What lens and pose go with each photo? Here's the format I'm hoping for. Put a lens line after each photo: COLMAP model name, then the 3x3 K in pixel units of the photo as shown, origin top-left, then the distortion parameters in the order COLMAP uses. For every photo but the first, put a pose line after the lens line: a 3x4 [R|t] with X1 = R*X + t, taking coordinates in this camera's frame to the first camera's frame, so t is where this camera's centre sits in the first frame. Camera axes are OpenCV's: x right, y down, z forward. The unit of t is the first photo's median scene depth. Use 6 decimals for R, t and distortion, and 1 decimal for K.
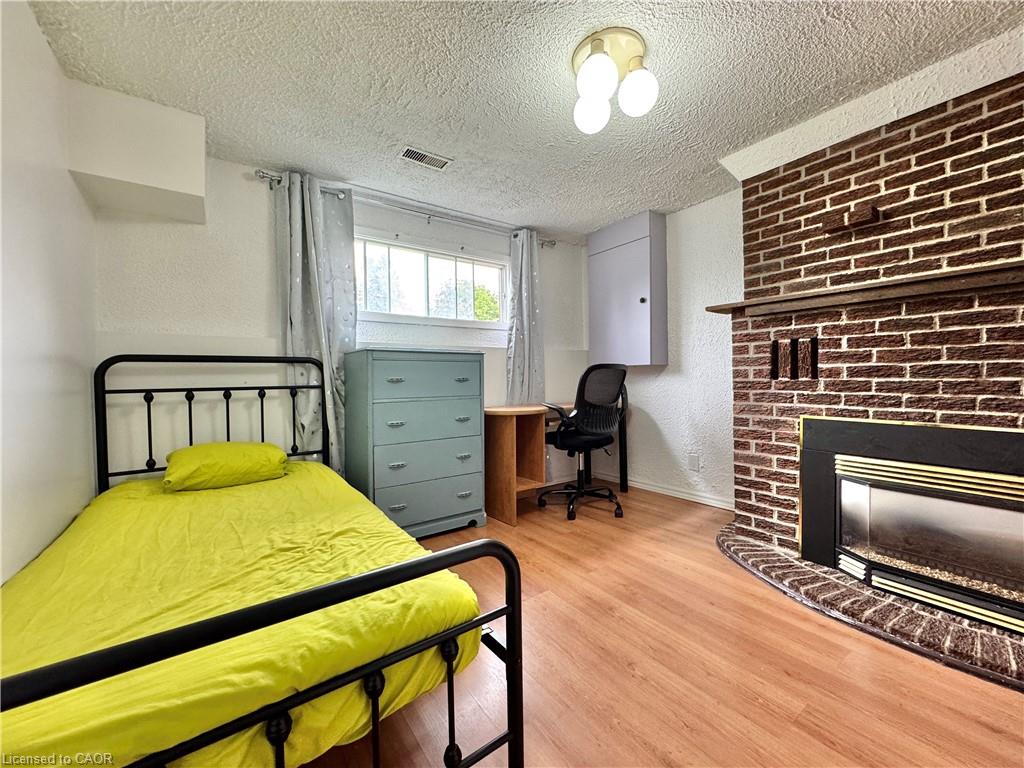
lens RADIAL K [[406.7, 0, 512.7], [0, 406.7, 384.0], [0, 0, 1]] dist [-0.003322, -0.000345]
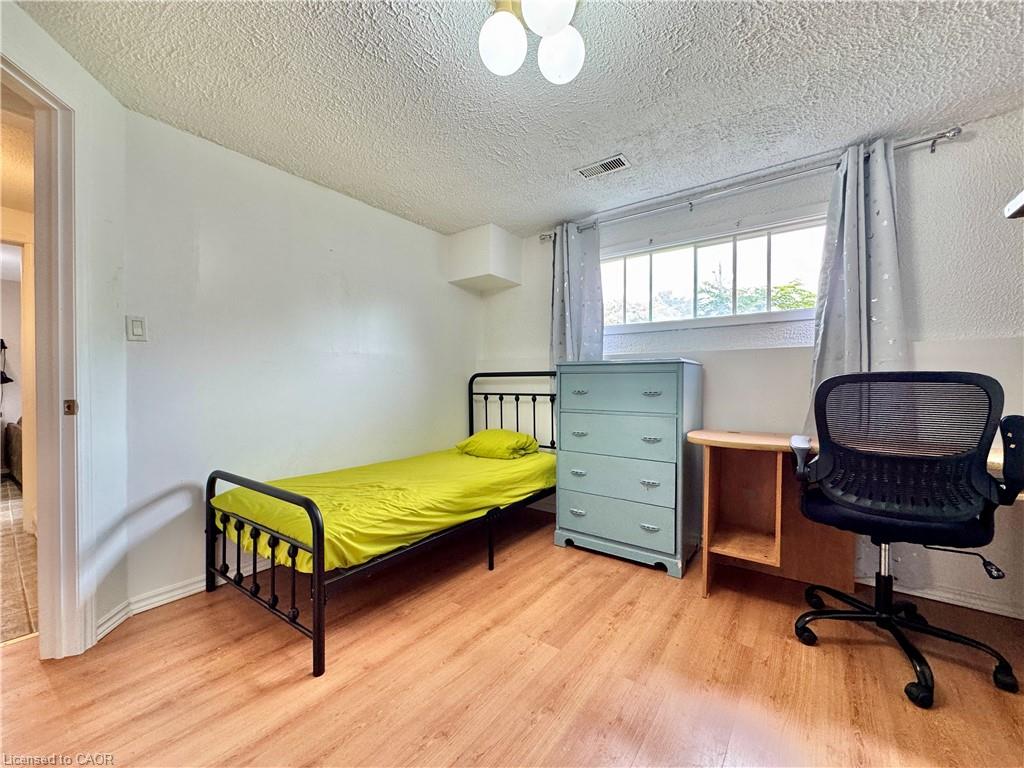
lens RADIAL K [[406.7, 0, 512.1], [0, 406.7, 385.1], [0, 0, 1]] dist [-0.003322, -0.000345]
pose [[0.307954, 0.016675, -0.951255, 0.636305], [-0.020909, 0.999724, 0.010755, -0.033754], [0.951172, 0.016577, 0.308217, 0.480172]]
